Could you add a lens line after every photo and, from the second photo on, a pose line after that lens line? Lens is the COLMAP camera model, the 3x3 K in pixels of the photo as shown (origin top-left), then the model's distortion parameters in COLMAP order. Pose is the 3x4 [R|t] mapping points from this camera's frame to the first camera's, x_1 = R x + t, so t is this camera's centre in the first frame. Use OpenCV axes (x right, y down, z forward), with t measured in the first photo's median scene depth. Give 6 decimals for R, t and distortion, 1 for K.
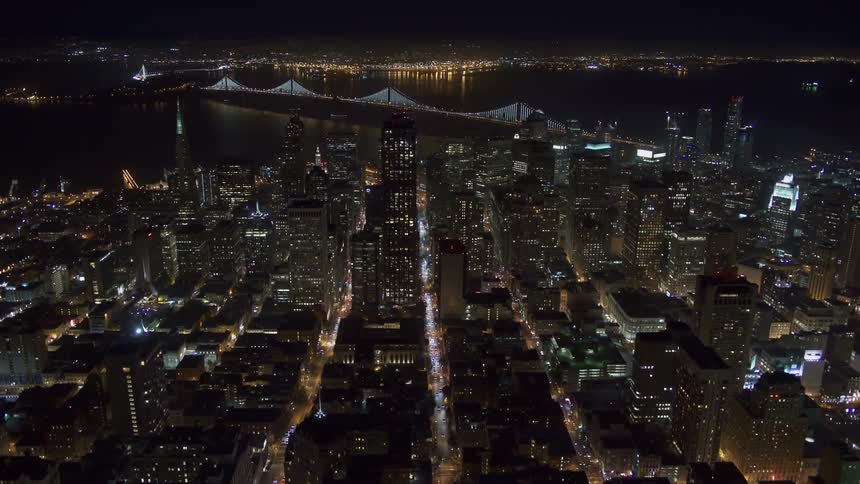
lens RADIAL K [[704.2, 0, 430.0], [0, 704.2, 242.0], [0, 0, 1]] dist [-0.089425, 0.095501]
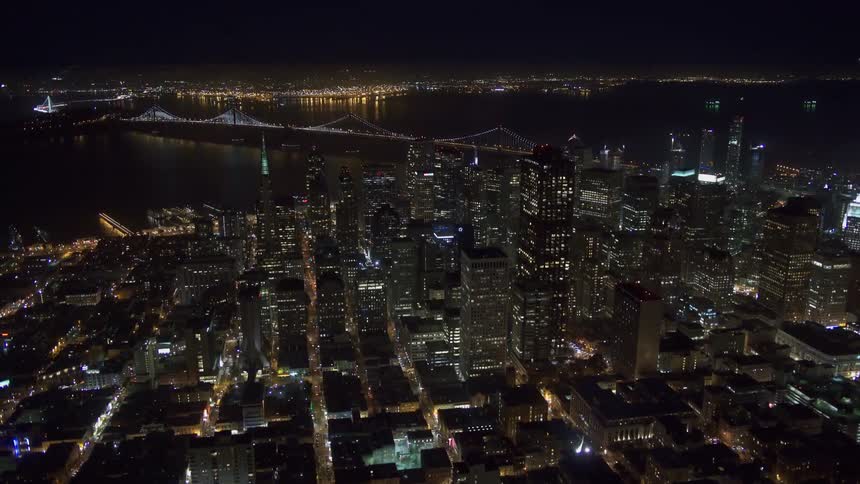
lens RADIAL K [[704.2, 0, 430.0], [0, 704.2, 242.0], [0, 0, 1]] dist [-0.089425, 0.095501]
pose [[0.987505, -0.047059, 0.150396, -0.293184], [0.052086, 0.998202, -0.029658, -0.035632], [-0.148730, 0.037121, 0.988181, 0.117968]]
